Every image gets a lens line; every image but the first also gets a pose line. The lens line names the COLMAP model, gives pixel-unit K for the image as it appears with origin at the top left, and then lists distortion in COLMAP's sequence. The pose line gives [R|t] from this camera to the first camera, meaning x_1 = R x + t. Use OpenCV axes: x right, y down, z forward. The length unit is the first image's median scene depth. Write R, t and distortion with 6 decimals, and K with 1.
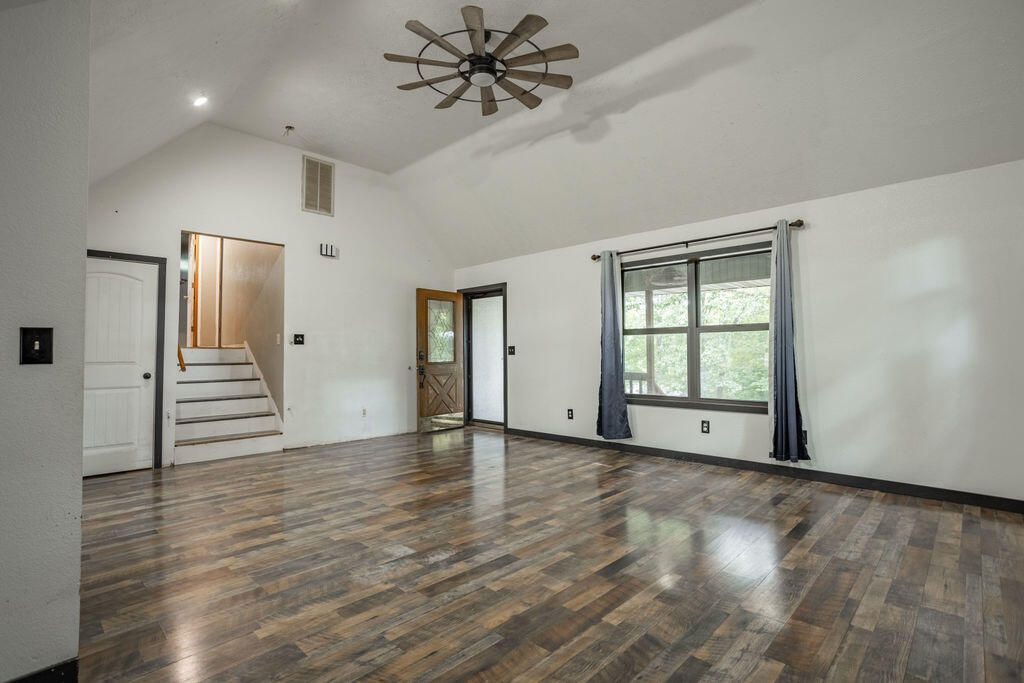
lens RADIAL K [[493.7, 0, 502.8], [0, 493.7, 339.2], [0, 0, 1]] dist [-0.053417, 0.037328]
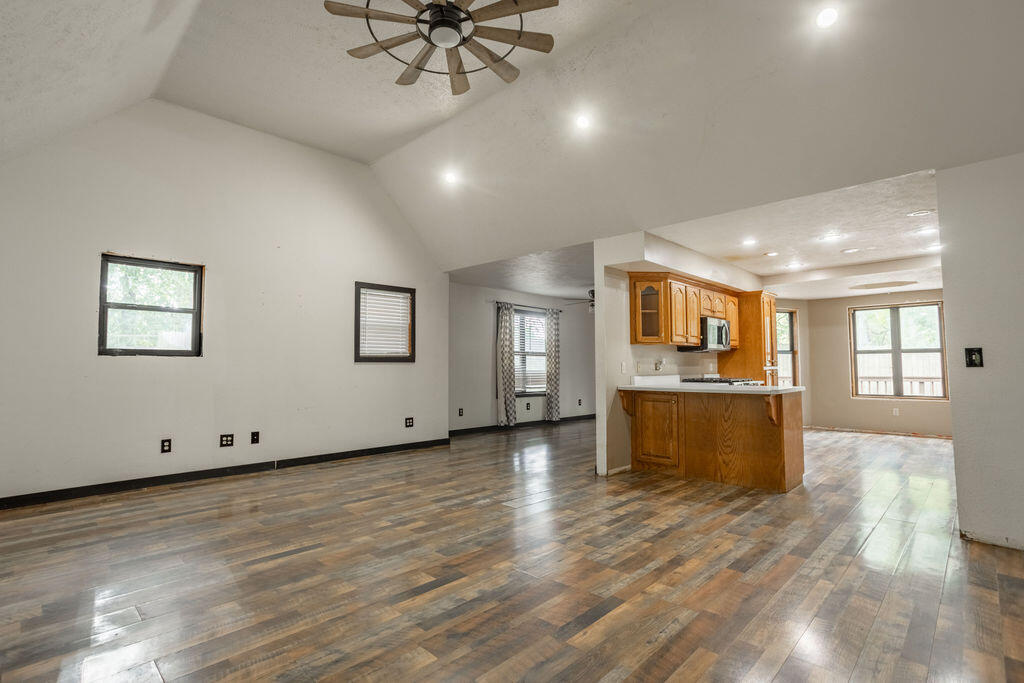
lens RADIAL K [[493.2, 0, 500.1], [0, 493.2, 338.5], [0, 0, 1]] dist [-0.056106, 0.037476]
pose [[-0.999926, 0.009159, 0.007995, -0.158963], [0.008417, 0.996052, -0.088373, 0.067497], [-0.008772, -0.088299, -0.996055, 2.049143]]
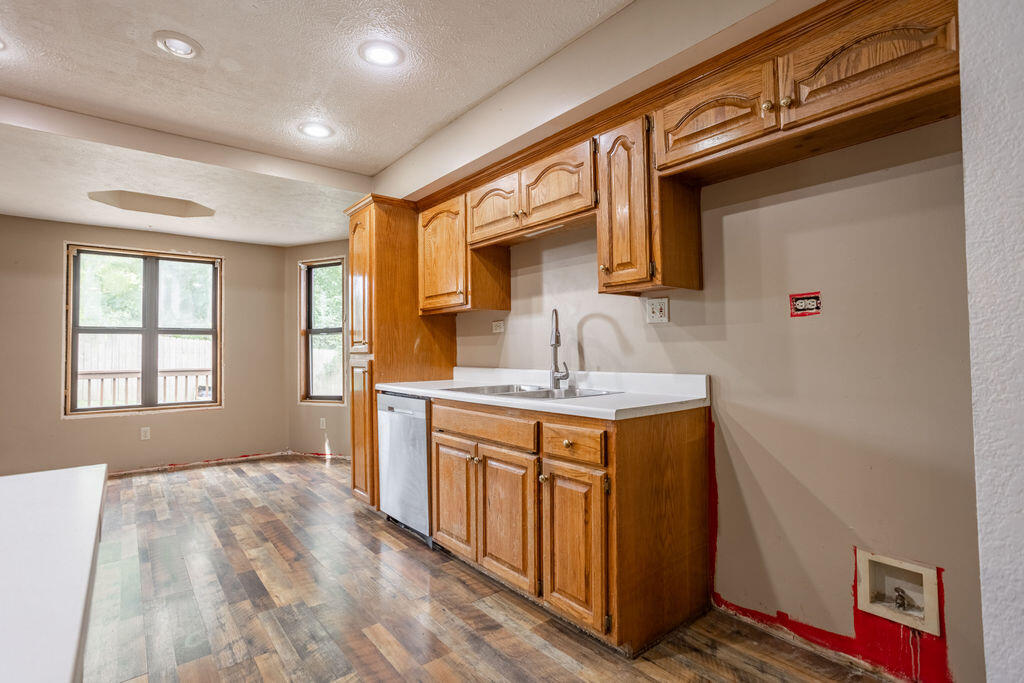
lens RADIAL K [[493.7, 0, 502.8], [0, 493.7, 339.2], [0, 0, 1]] dist [-0.053417, 0.037328]
pose [[-0.125354, -0.020474, -0.991901, -0.799180], [0.039109, 0.998908, -0.025561, 0.038308], [0.991341, -0.041997, -0.124416, 0.873257]]
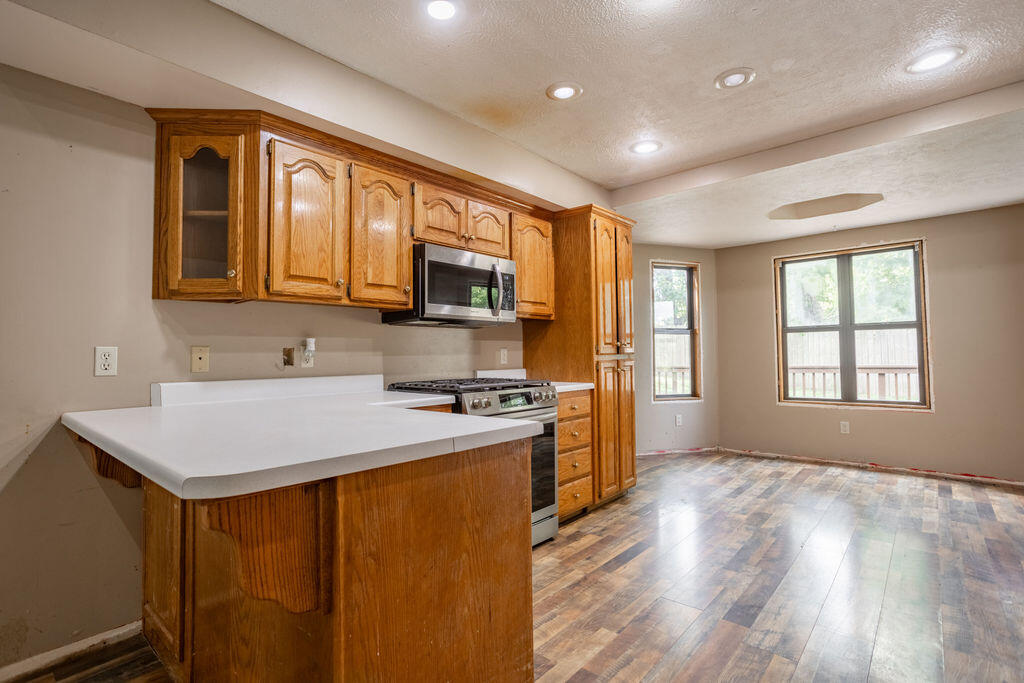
lens RADIAL K [[493.7, 0, 502.8], [0, 493.7, 339.2], [0, 0, 1]] dist [-0.053417, 0.037328]
pose [[-0.998476, 0.016260, -0.052729, -0.976486], [0.019629, 0.997756, -0.064017, 0.044820], [0.051570, -0.064955, -0.996555, 1.060204]]
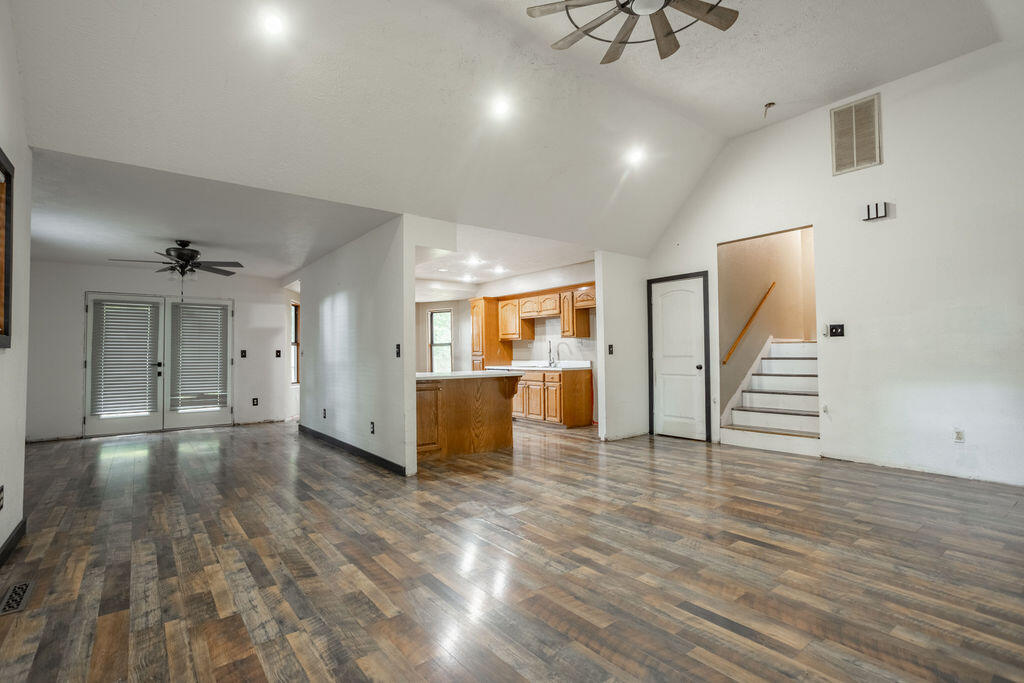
lens RADIAL K [[493.7, 0, 502.8], [0, 493.7, 339.2], [0, 0, 1]] dist [-0.053417, 0.037328]
pose [[-0.142766, -0.023103, -0.989487, 0.868786], [0.042241, 0.998674, -0.029412, 0.027449], [0.988855, -0.045996, -0.141601, 0.977691]]
